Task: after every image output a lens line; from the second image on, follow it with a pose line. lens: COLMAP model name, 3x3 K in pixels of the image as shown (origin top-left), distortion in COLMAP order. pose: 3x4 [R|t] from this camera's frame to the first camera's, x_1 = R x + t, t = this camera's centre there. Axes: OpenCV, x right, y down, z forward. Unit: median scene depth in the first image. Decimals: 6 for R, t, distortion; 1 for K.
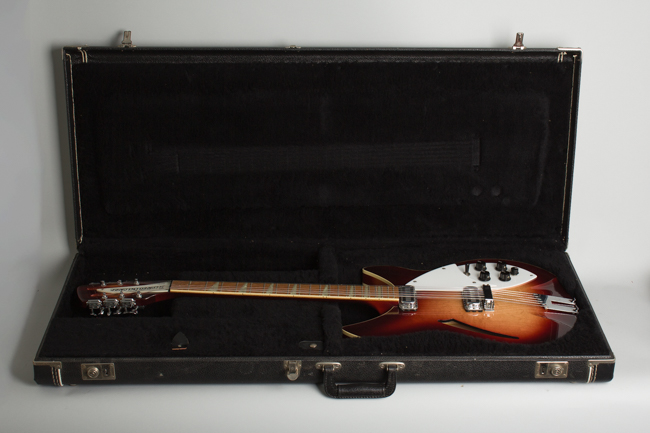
lens RADIAL K [[1008.3, 0, 325.0], [0, 1008.3, 216.5], [0, 0, 1]] dist [-0.030620, 0.012130]
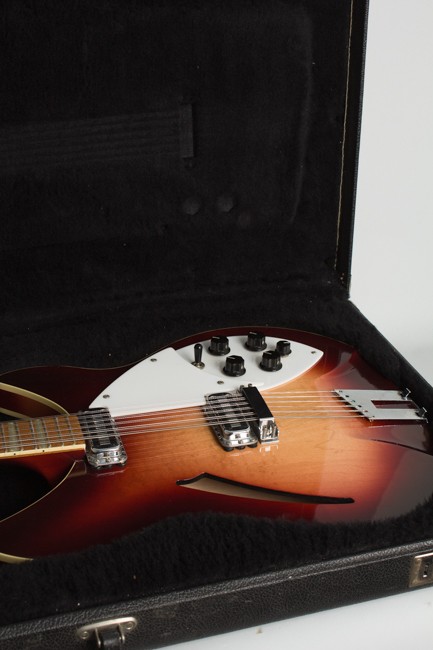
lens RADIAL K [[1008.3, 0, 216.5], [0, 1008.3, 325.0], [0, 0, 1]] dist [-0.030620, 0.012130]
pose [[0.953324, -0.118101, 0.277896, 0.006802], [0.096898, 0.991317, 0.088885, -0.008949], [-0.285981, -0.057809, 0.956490, 0.489471]]
